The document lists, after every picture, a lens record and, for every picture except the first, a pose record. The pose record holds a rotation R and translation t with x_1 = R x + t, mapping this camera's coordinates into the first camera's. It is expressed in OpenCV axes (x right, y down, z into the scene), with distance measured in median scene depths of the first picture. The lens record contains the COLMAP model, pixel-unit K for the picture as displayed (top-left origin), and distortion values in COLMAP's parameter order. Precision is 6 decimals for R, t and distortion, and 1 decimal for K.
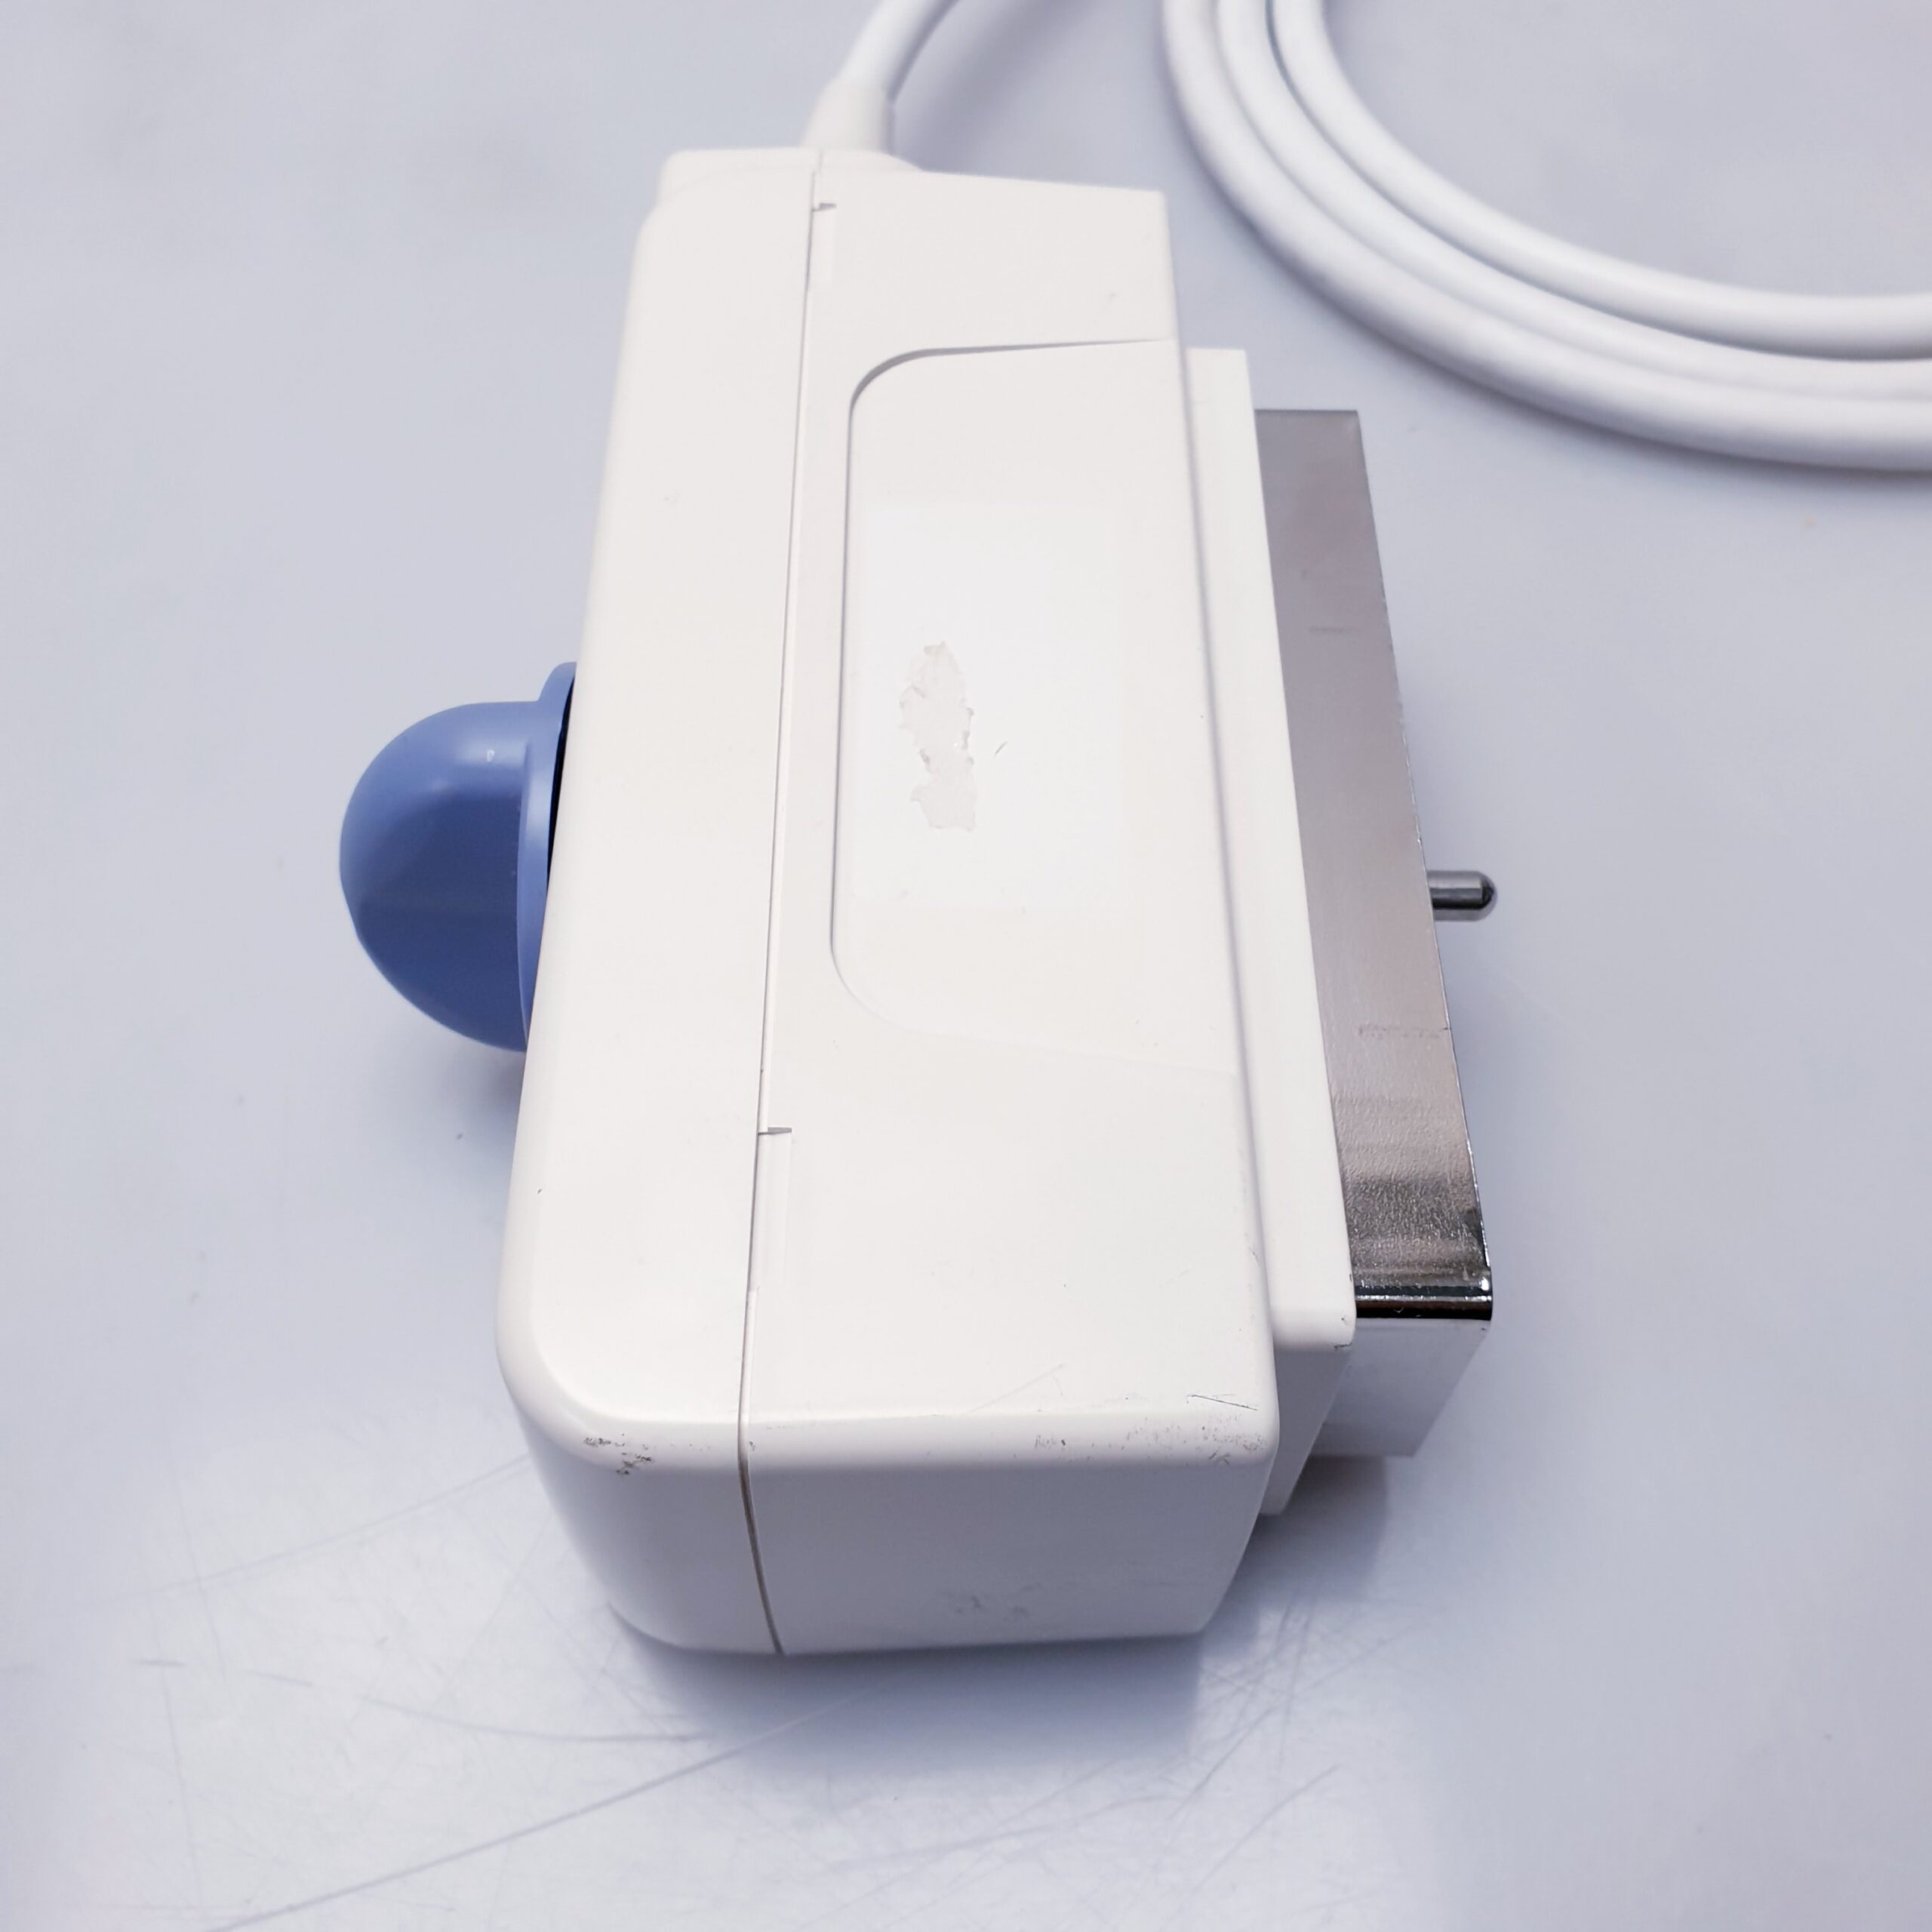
lens RADIAL K [[2092.4, 0, 976.0], [0, 2092.4, 918.5], [0, 0, 1]] dist [0.125794, -0.753473]
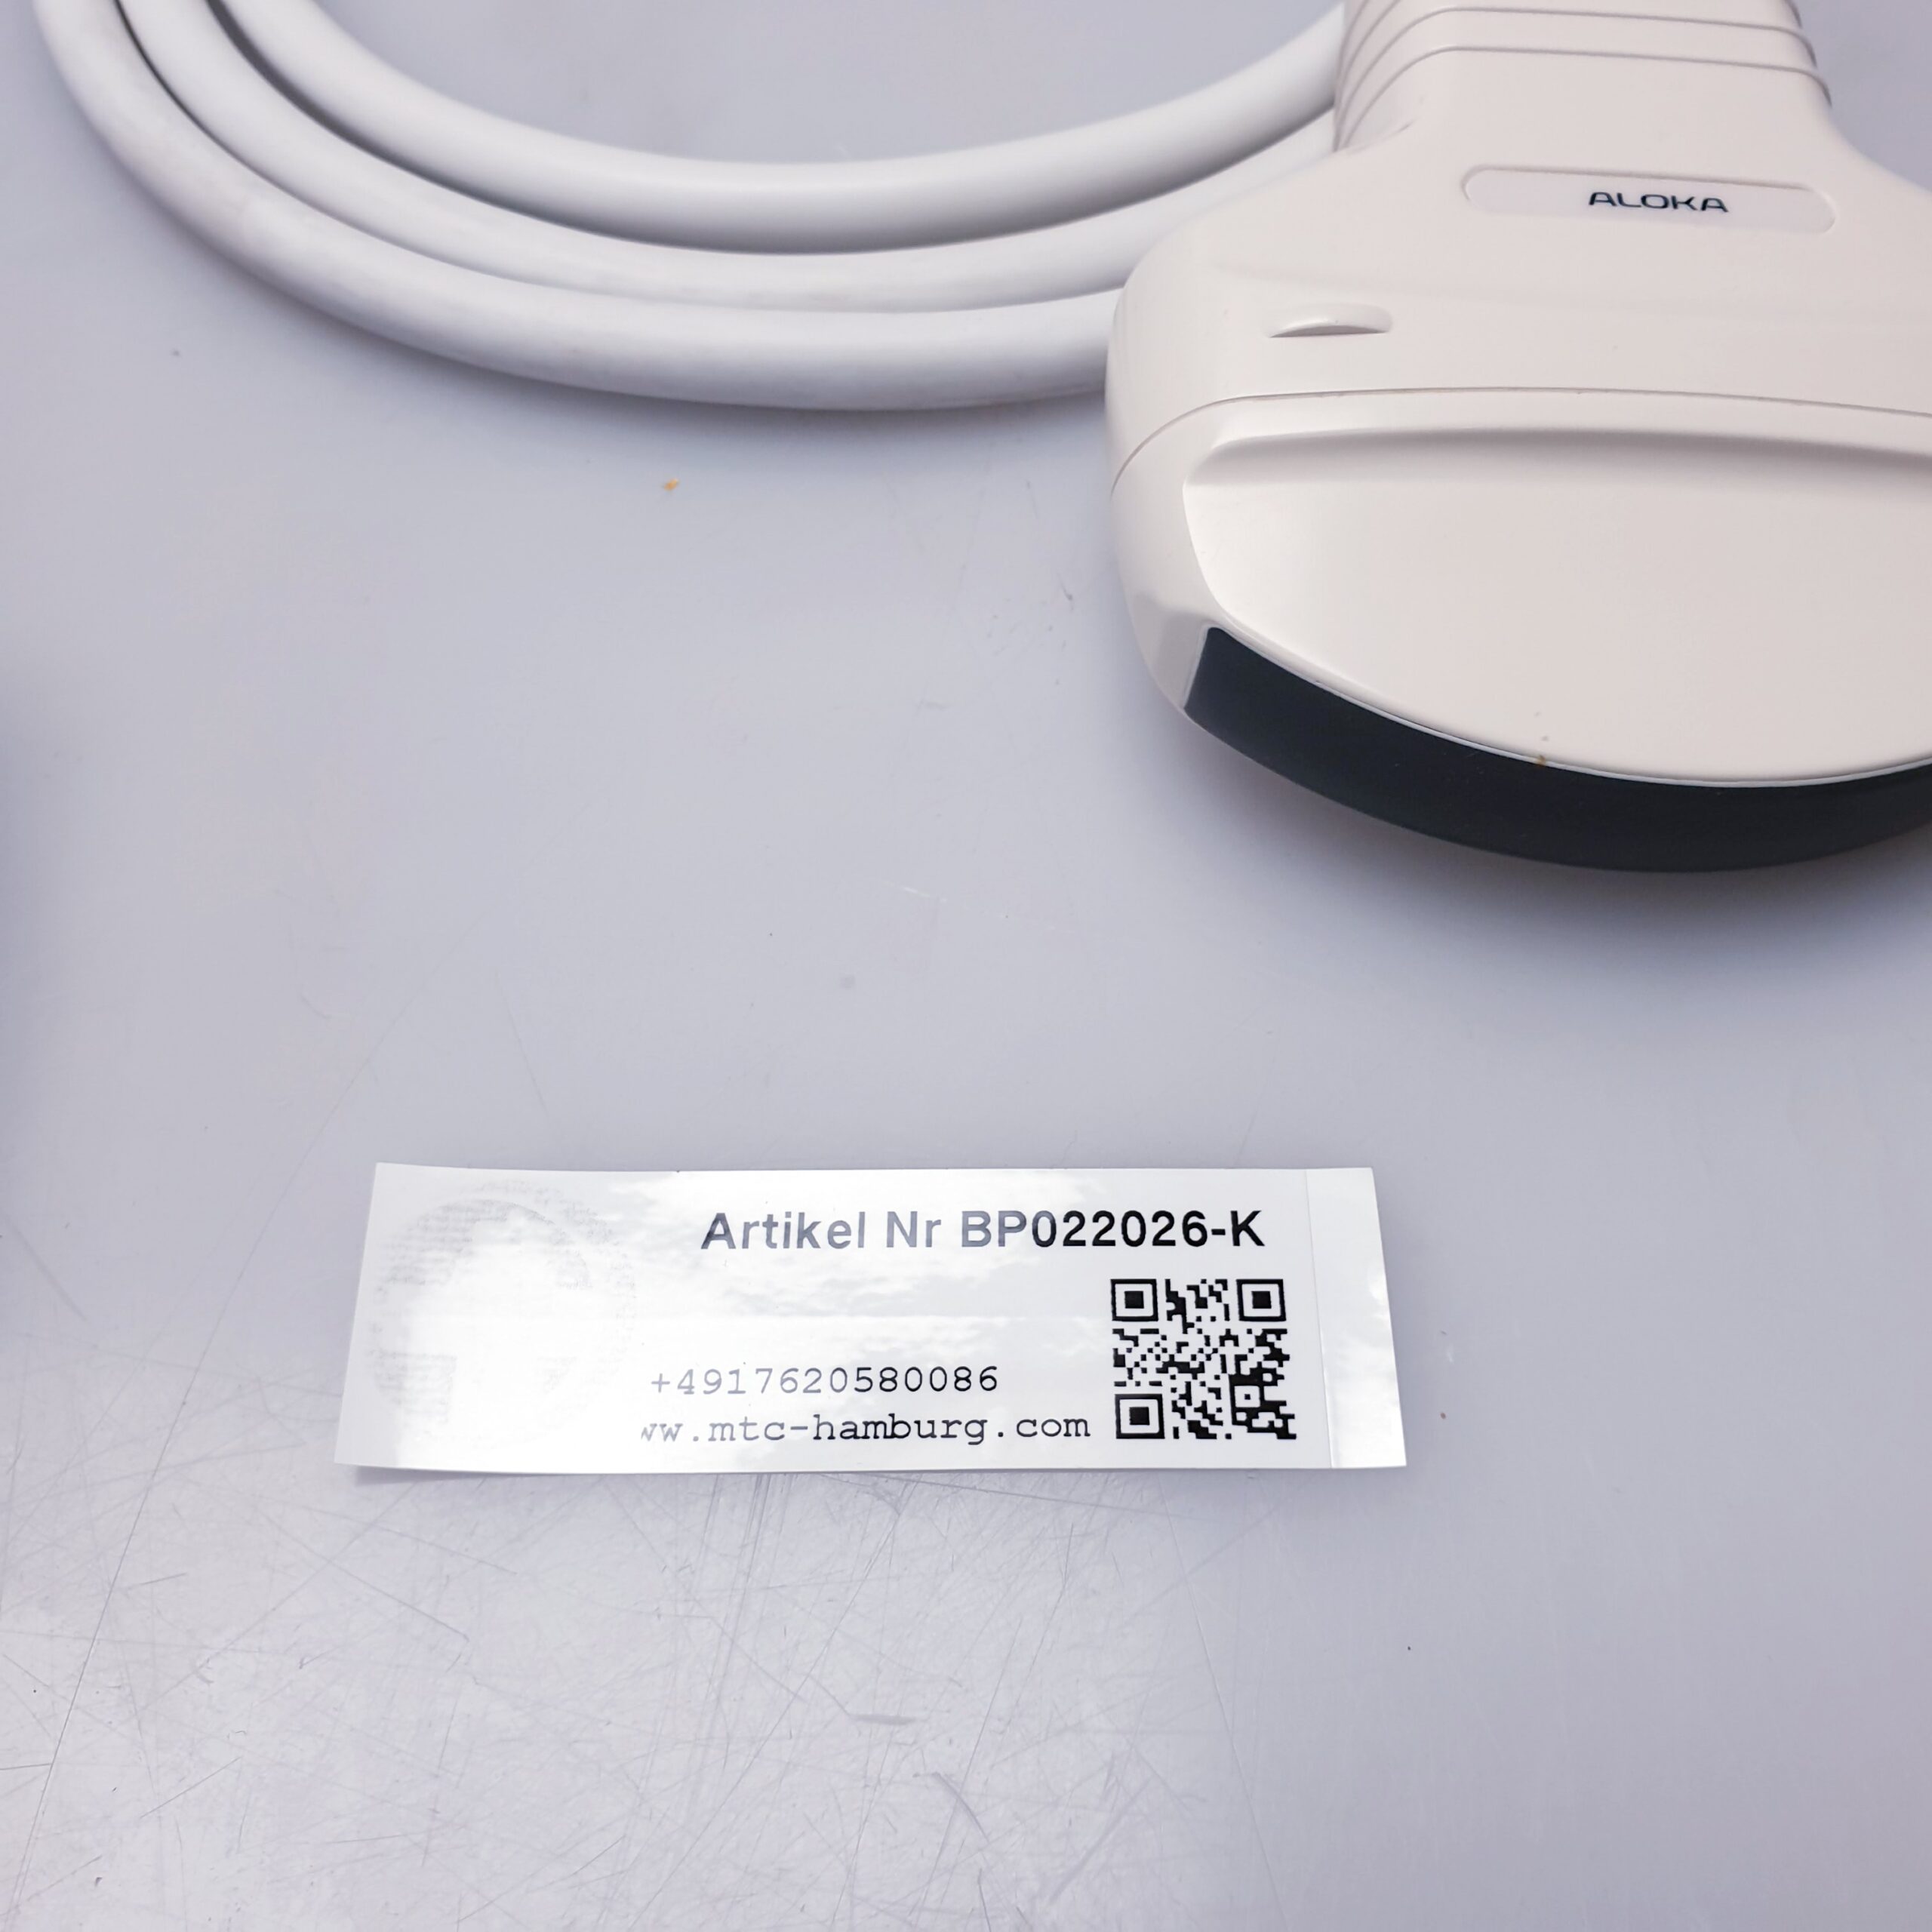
lens RADIAL K [[2090.8, 0, 966.0], [0, 2090.8, 966.0], [0, 0, 1]] dist [0.156322, -0.427653]
pose [[0.999776, 0.000661, 0.021132, 0.699090], [-0.001793, 0.998561, 0.053598, -0.096452], [-0.021066, -0.053624, 0.998339, 0.387089]]
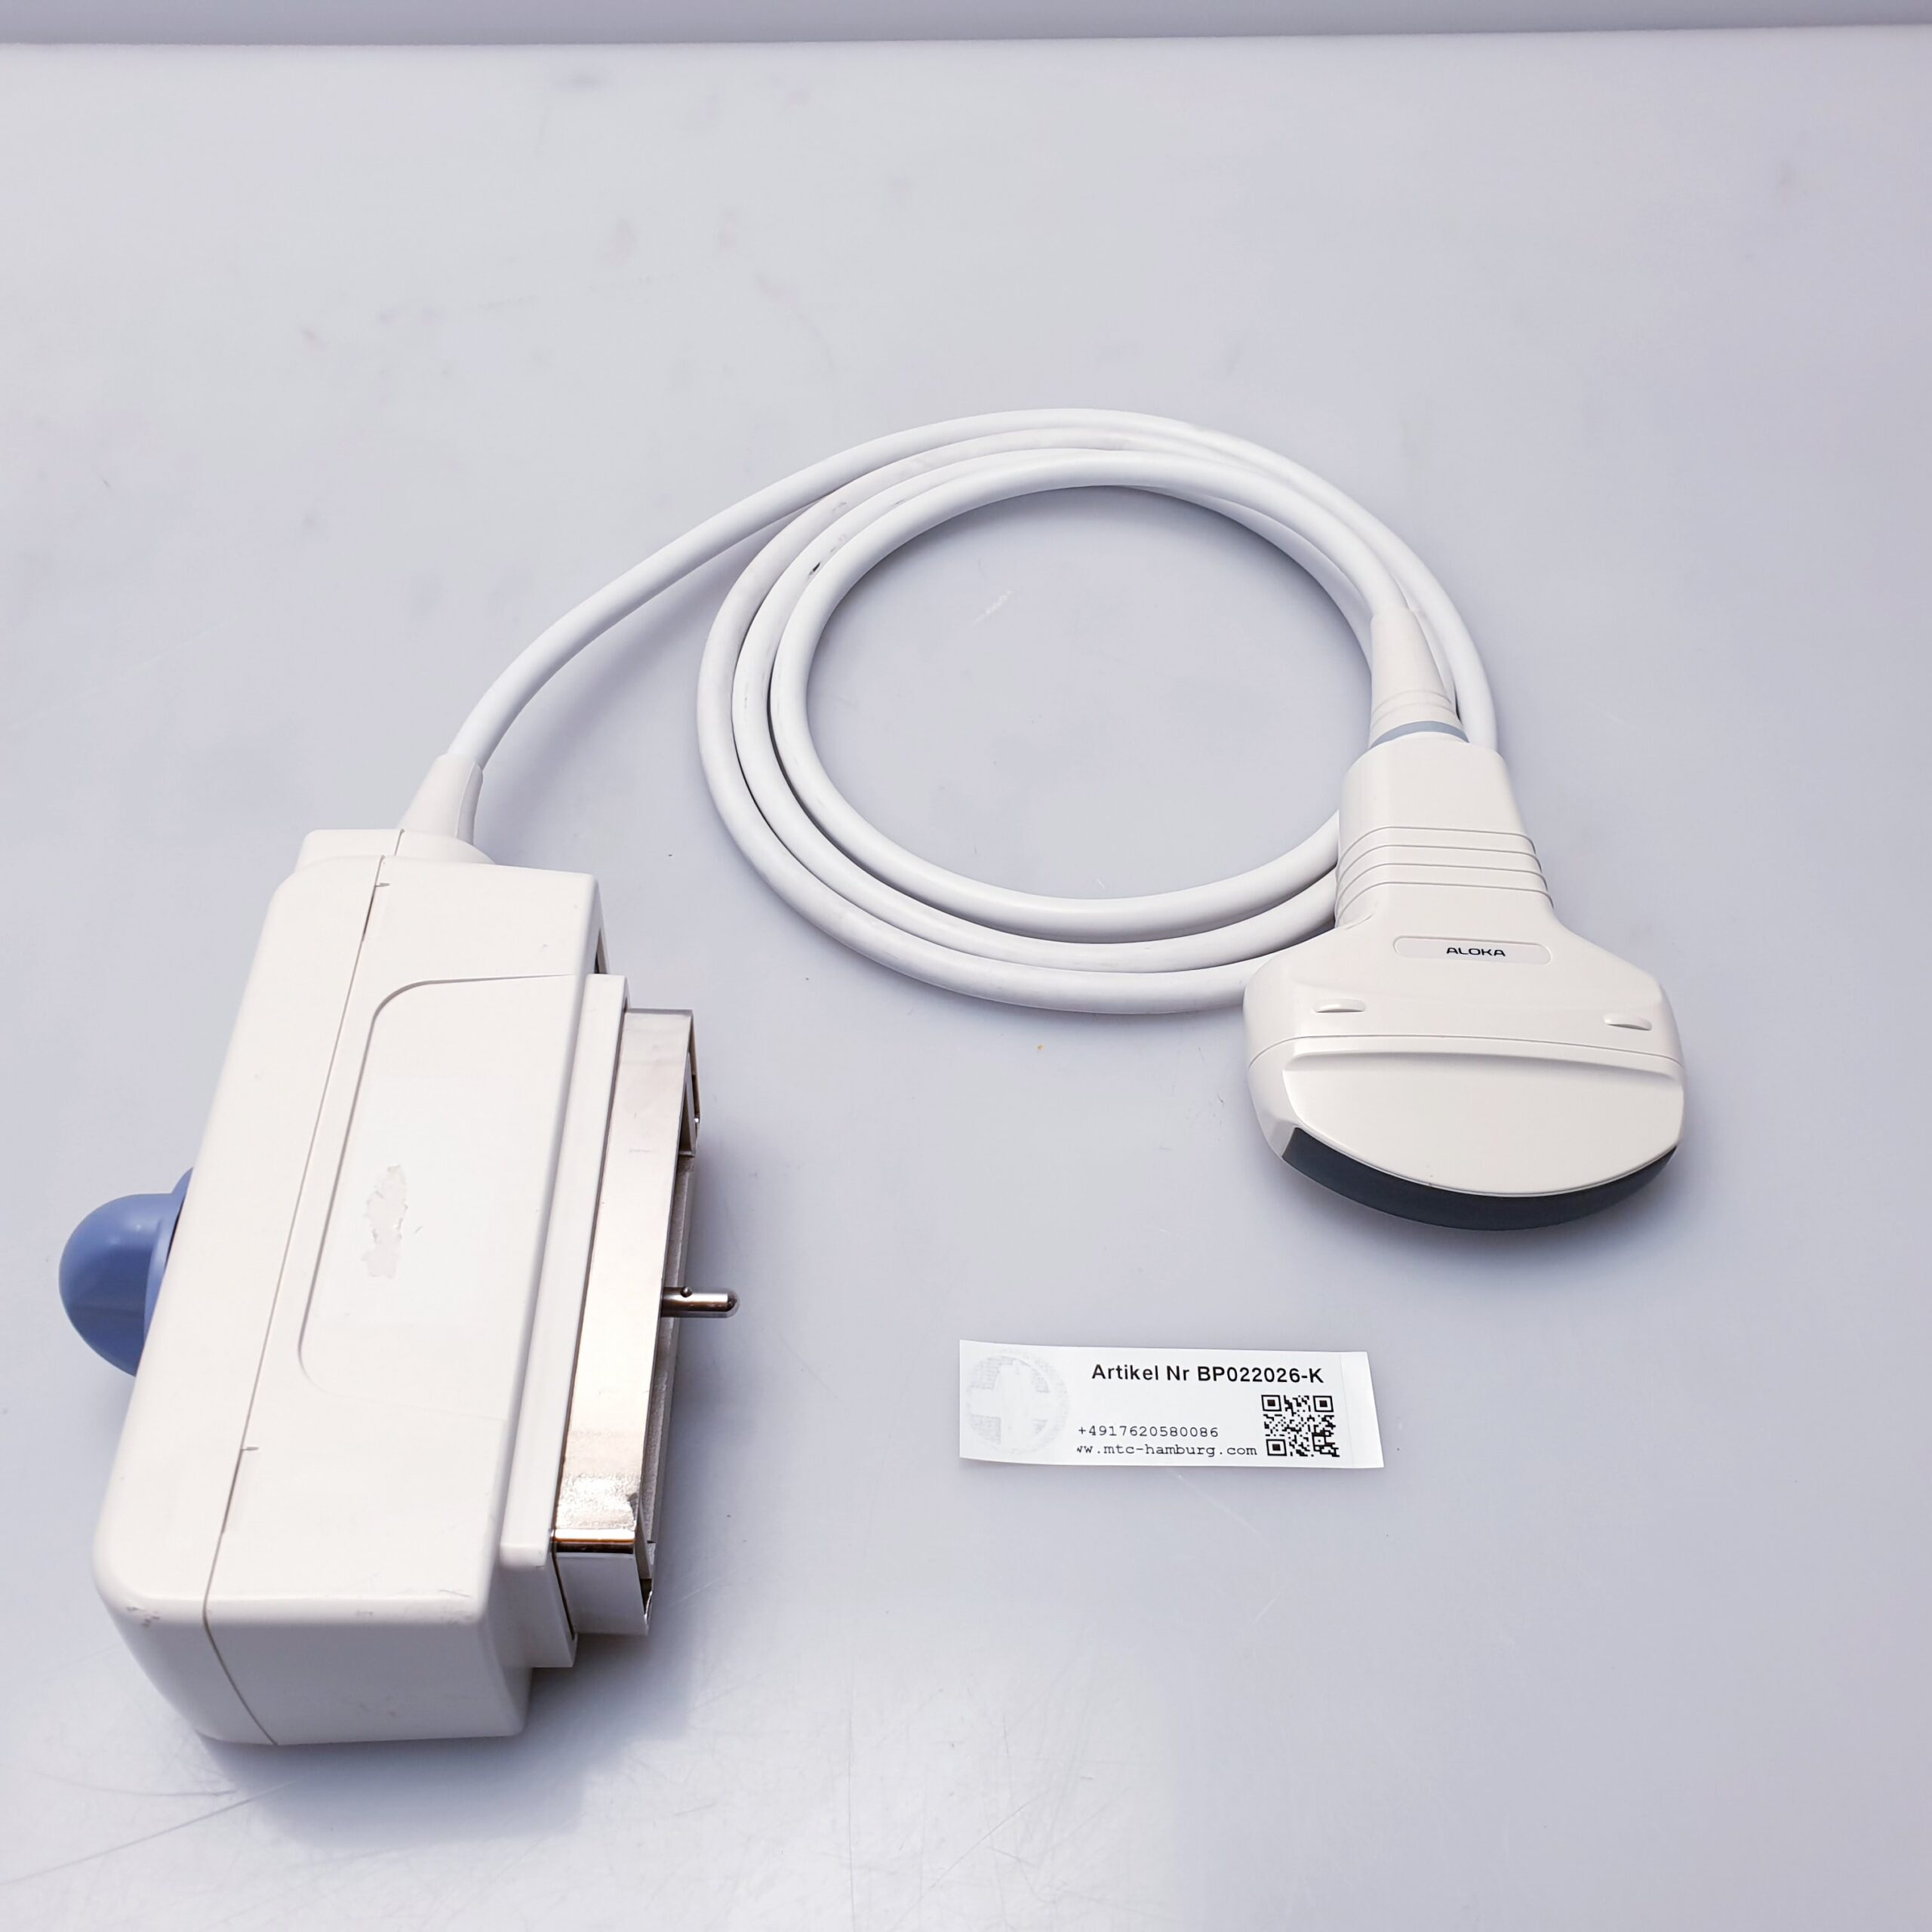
lens RADIAL K [[2019.6, 0, 906.5], [0, 2019.6, 966.4], [0, 0, 1]] dist [0.122207, -0.296327]
pose [[0.999827, 0.017990, 0.004631, 0.418097], [-0.017426, 0.994670, -0.101631, -0.134243], [-0.006435, 0.101533, 0.994811, -0.775507]]
